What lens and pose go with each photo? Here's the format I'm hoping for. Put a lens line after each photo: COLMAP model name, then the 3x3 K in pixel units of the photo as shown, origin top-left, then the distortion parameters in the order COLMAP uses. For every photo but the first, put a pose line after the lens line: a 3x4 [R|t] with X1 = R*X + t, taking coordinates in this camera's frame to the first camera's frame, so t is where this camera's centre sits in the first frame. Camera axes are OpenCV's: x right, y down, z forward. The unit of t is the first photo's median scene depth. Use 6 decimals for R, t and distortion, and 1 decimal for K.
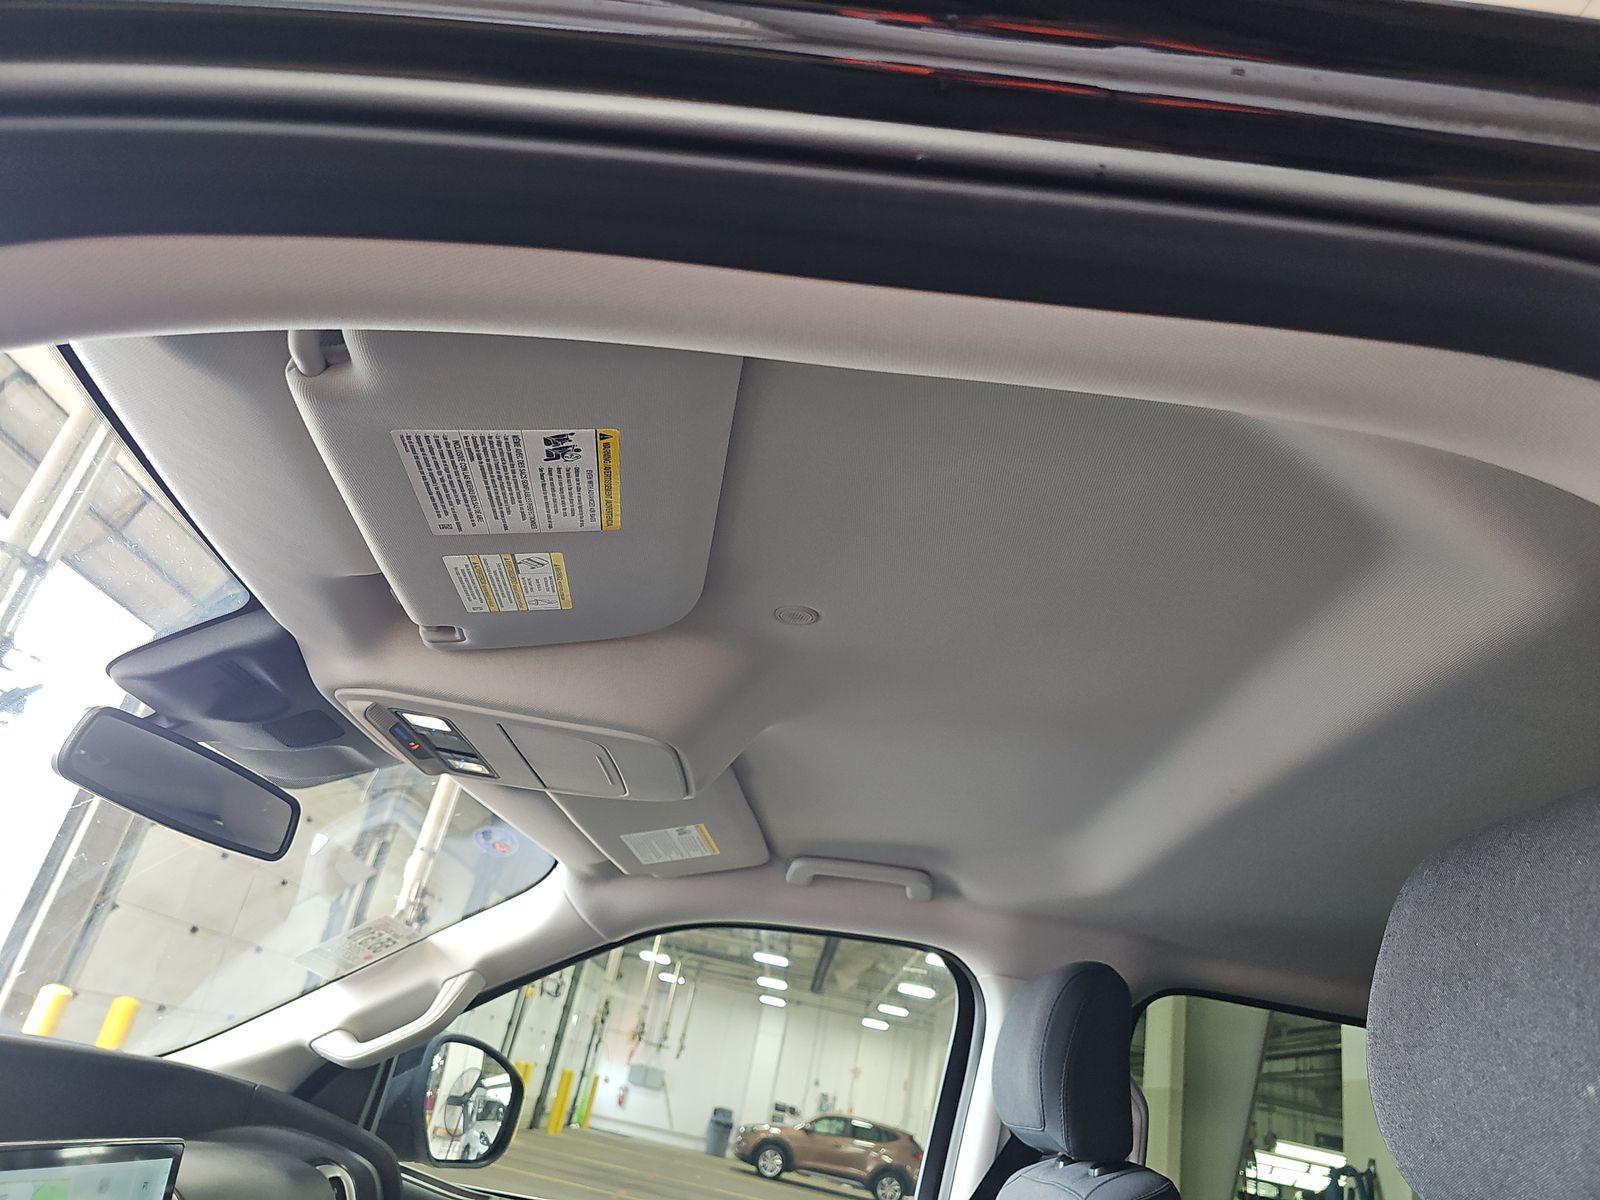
lens RADIAL K [[1080.9, 0, 797.0], [0, 1080.9, 629.8], [0, 0, 1]] dist [0.032921, -0.002994]
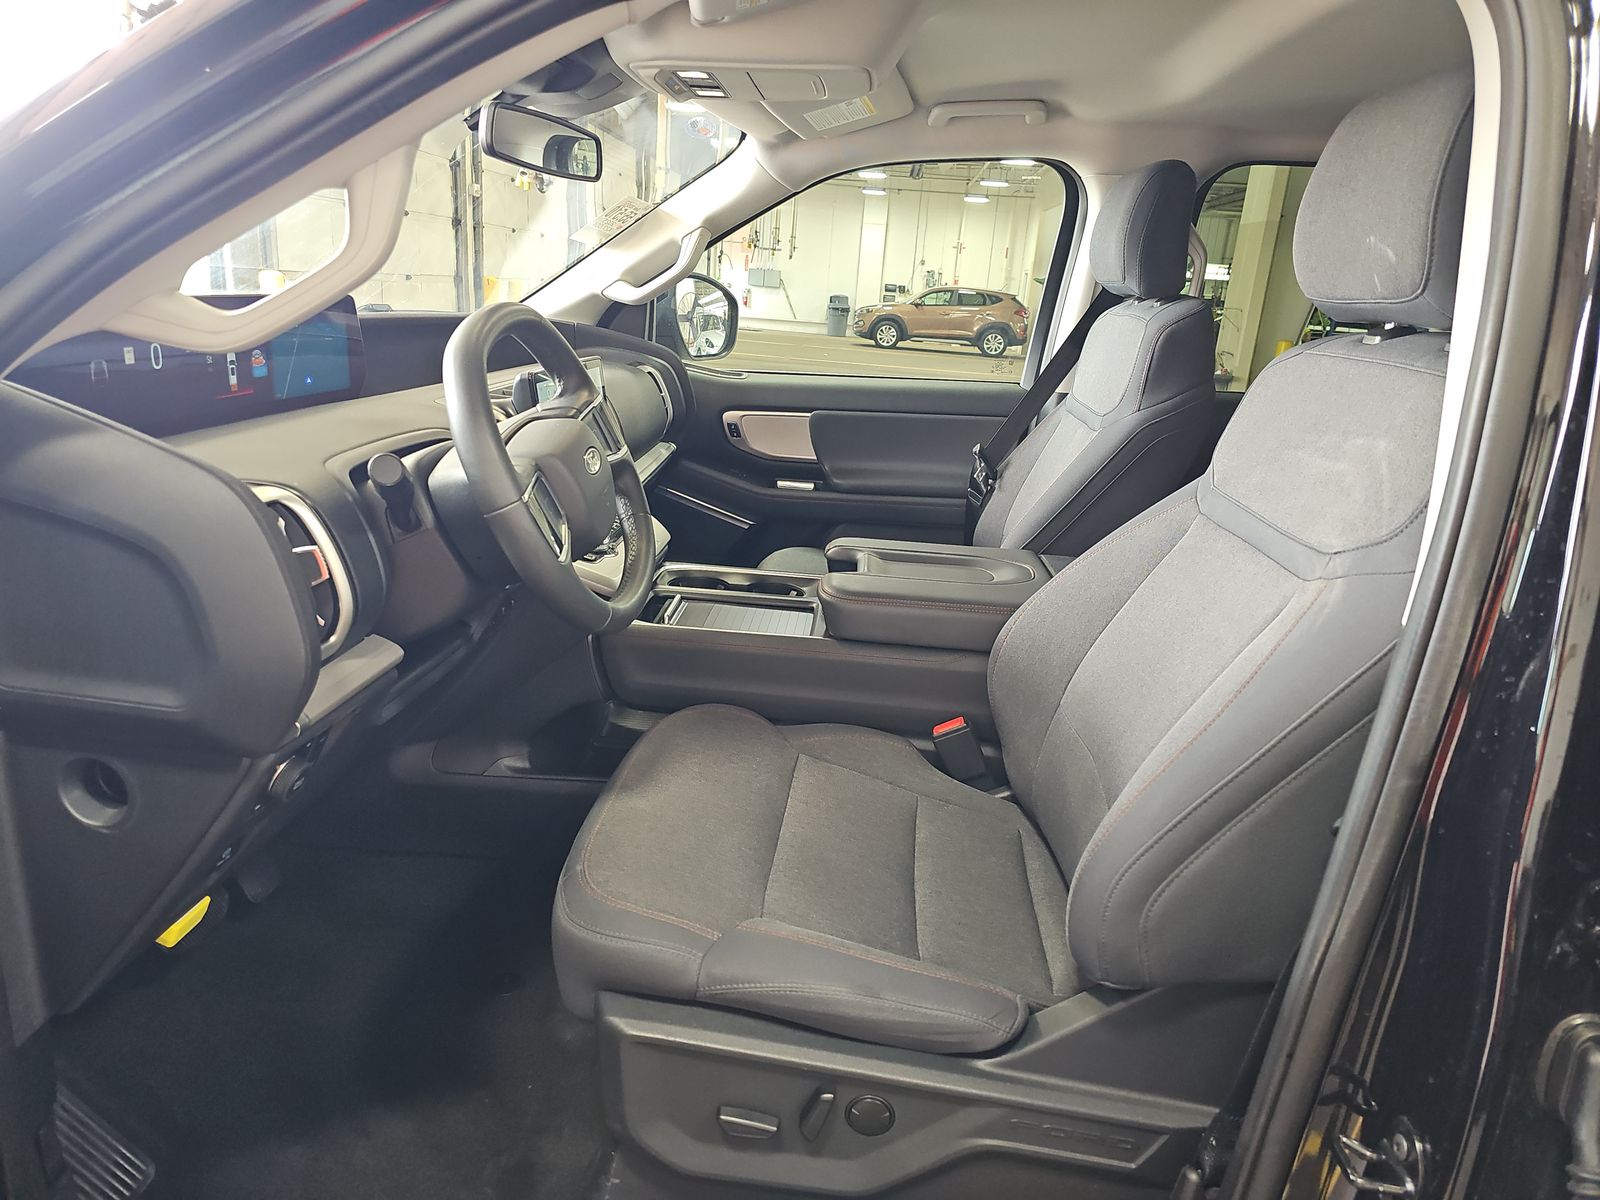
lens RADIAL K [[1033.9, 0, 763.5], [0, 1033.9, 601.8], [0, 0, 1]] dist [0.003671, -0.023942]
pose [[0.983114, -0.086201, -0.161421, -0.051898], [0.170025, 0.756462, 0.631551, -0.139613], [0.067669, -0.648332, 0.758345, -0.288739]]
